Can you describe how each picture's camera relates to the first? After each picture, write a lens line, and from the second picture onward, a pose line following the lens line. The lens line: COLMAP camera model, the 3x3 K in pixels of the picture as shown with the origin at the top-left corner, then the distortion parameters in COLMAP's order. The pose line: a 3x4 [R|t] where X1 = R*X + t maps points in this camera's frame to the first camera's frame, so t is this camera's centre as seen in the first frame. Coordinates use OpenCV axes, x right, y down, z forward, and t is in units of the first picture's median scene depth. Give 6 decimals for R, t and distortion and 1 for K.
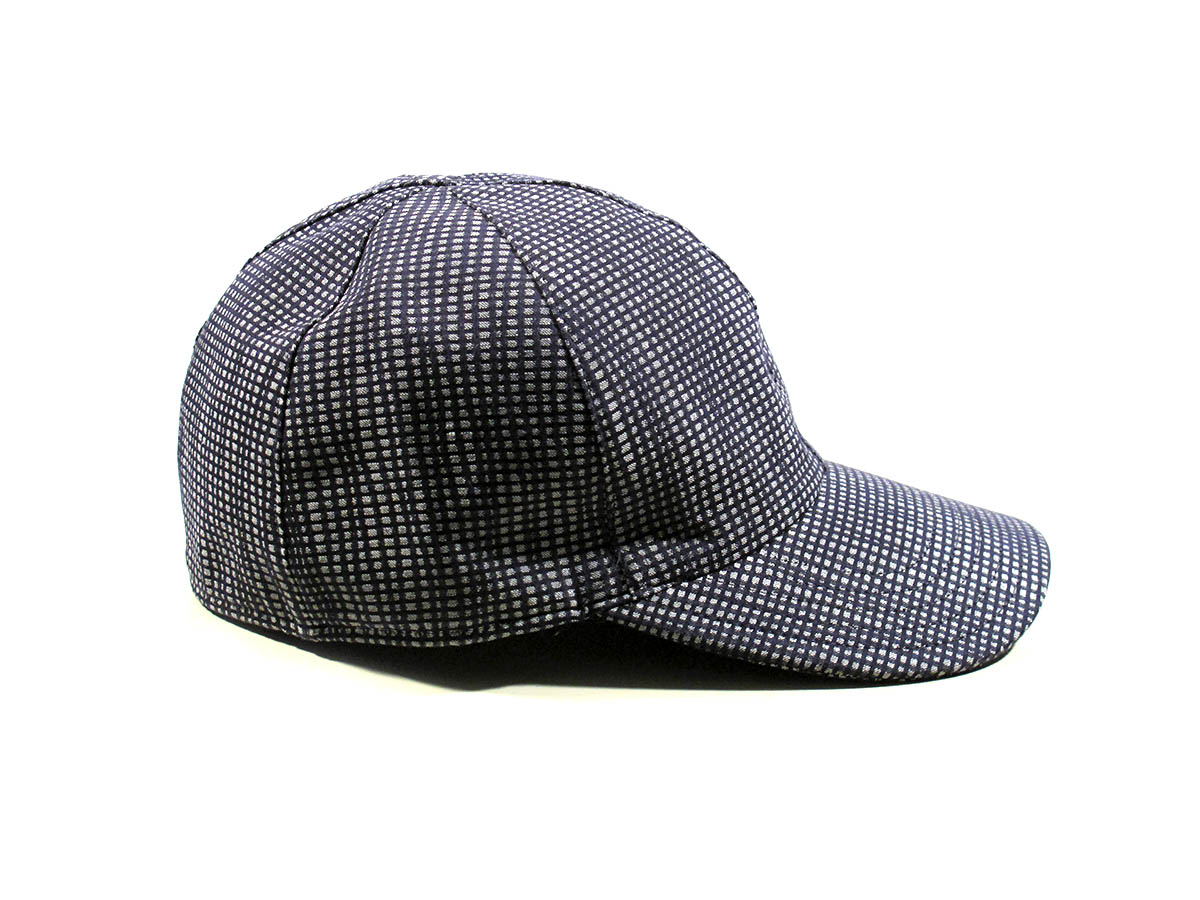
lens RADIAL K [[2205.0, 0, 600.6], [0, 2205.0, 449.3], [0, 0, 1]] dist [-0.154913, 0.000000]
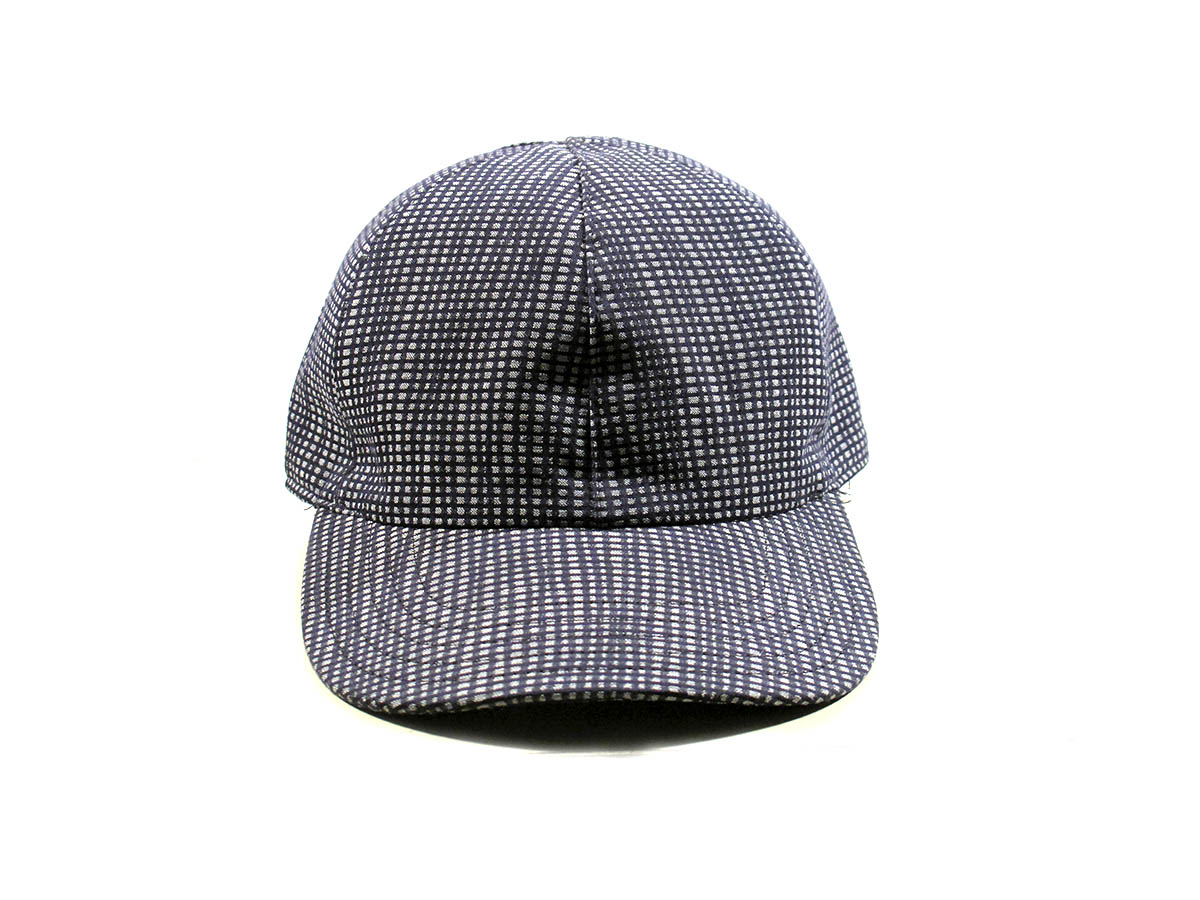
lens RADIAL K [[2205.0, 0, 605.9], [0, 2205.0, 457.2], [0, 0, 1]] dist [-0.154913, 0.000000]
pose [[0.134594, 0.295967, -0.945668, 1.060045], [-0.304161, 0.920620, 0.244838, -0.265271], [0.943065, 0.254681, 0.213932, 0.885900]]
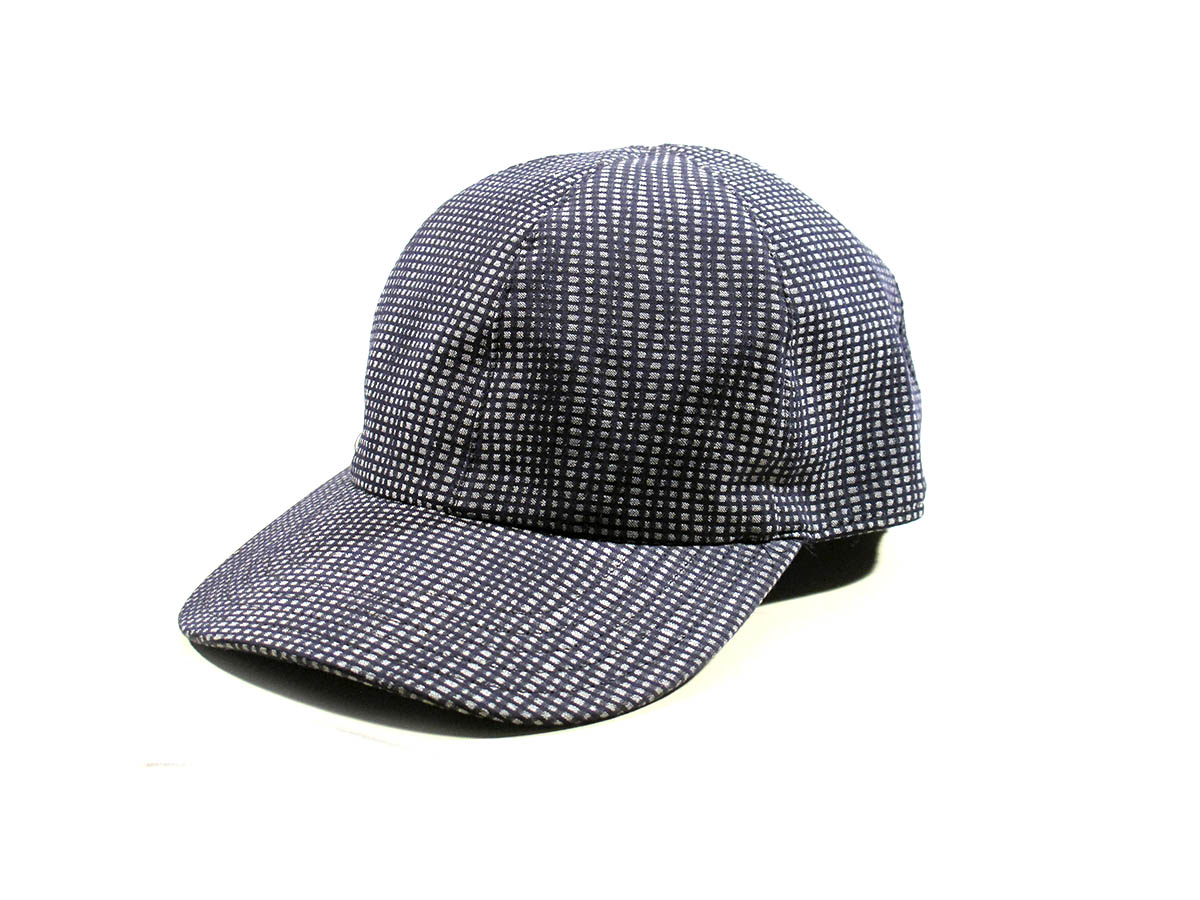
lens RADIAL K [[2205.0, 0, 604.2], [0, 2205.0, 446.4], [0, 0, 1]] dist [-0.154913, 0.000000]
pose [[-0.455470, 0.252473, -0.853700, 0.952147], [-0.279253, 0.870027, 0.406290, -0.453132], [0.845319, 0.423451, -0.325767, 1.488384]]
